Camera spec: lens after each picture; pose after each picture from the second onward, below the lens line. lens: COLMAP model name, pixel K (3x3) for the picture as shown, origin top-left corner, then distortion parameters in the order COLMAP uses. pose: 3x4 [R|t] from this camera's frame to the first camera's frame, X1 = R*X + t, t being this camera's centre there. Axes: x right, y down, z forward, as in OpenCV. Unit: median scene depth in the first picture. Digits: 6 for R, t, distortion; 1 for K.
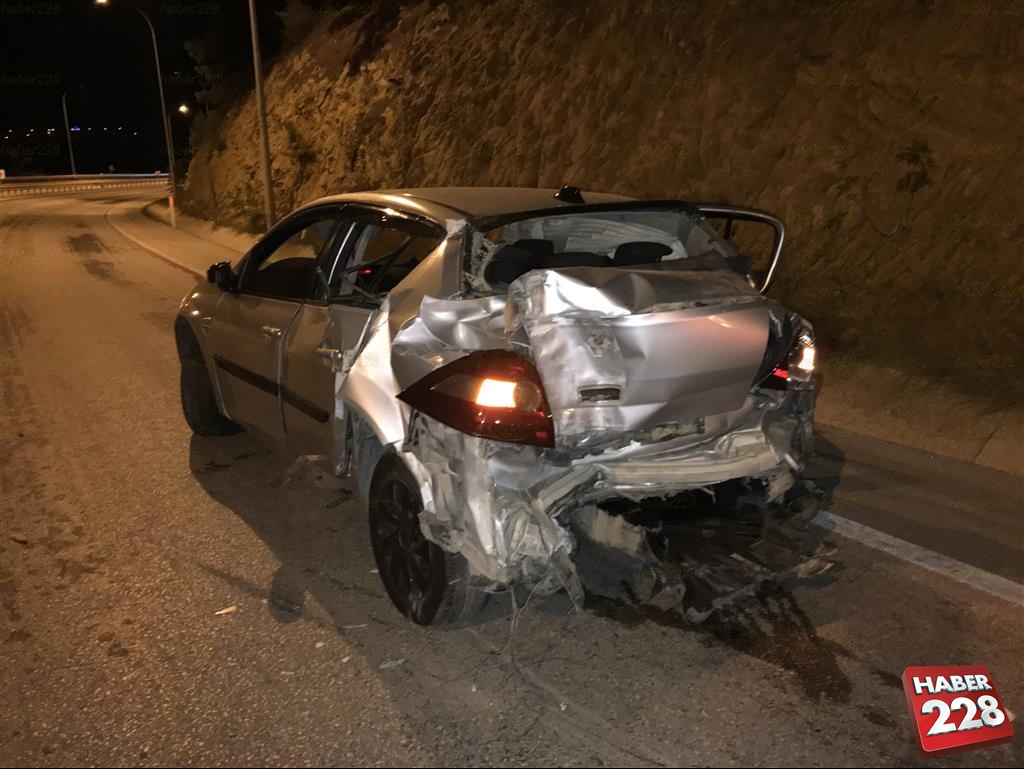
lens RADIAL K [[843.9, 0, 514.2], [0, 843.9, 369.9], [0, 0, 1]] dist [0.008275, -0.006042]
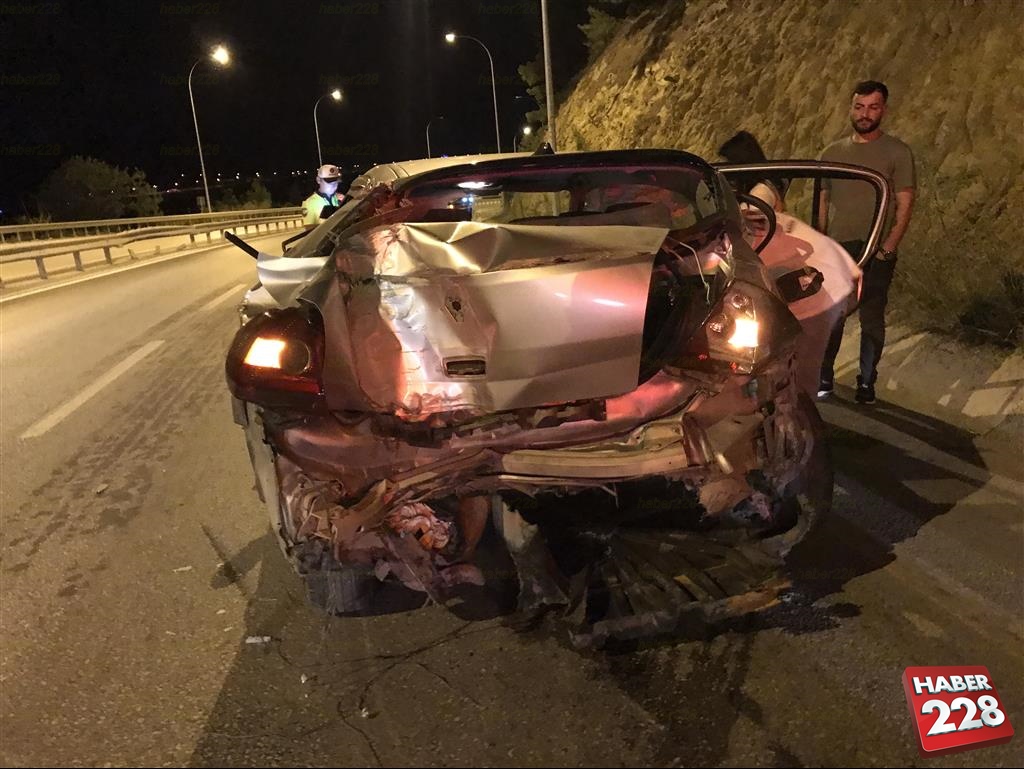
lens RADIAL K [[843.9, 0, 514.7], [0, 843.9, 373.2], [0, 0, 1]] dist [0.008275, -0.006042]
pose [[0.925104, 0.031313, -0.378421, 0.092923], [-0.034136, 0.999417, -0.000751, 0.006651], [0.378177, 0.013612, 0.925633, 0.040988]]
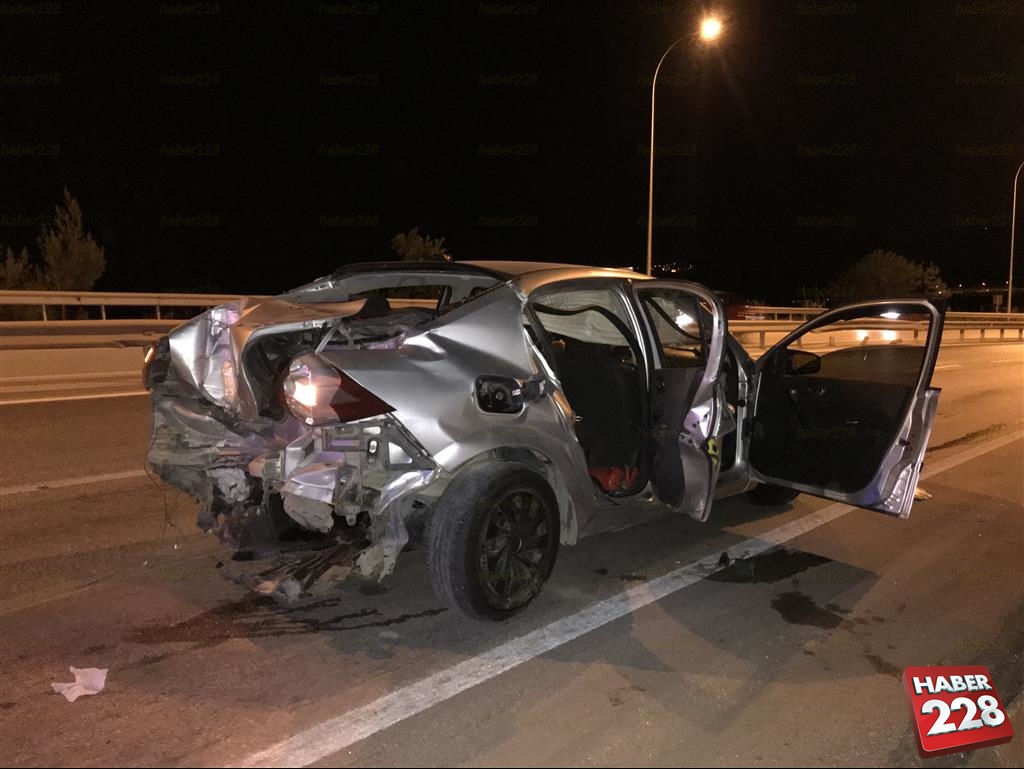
lens RADIAL K [[843.9, 0, 509.9], [0, 843.9, 385.3], [0, 0, 1]] dist [0.008275, -0.006042]
pose [[0.255871, 0.110537, -0.960371, 0.300777], [-0.246954, 0.967953, 0.045614, -0.028422], [0.934636, 0.225497, 0.274968, 0.198478]]
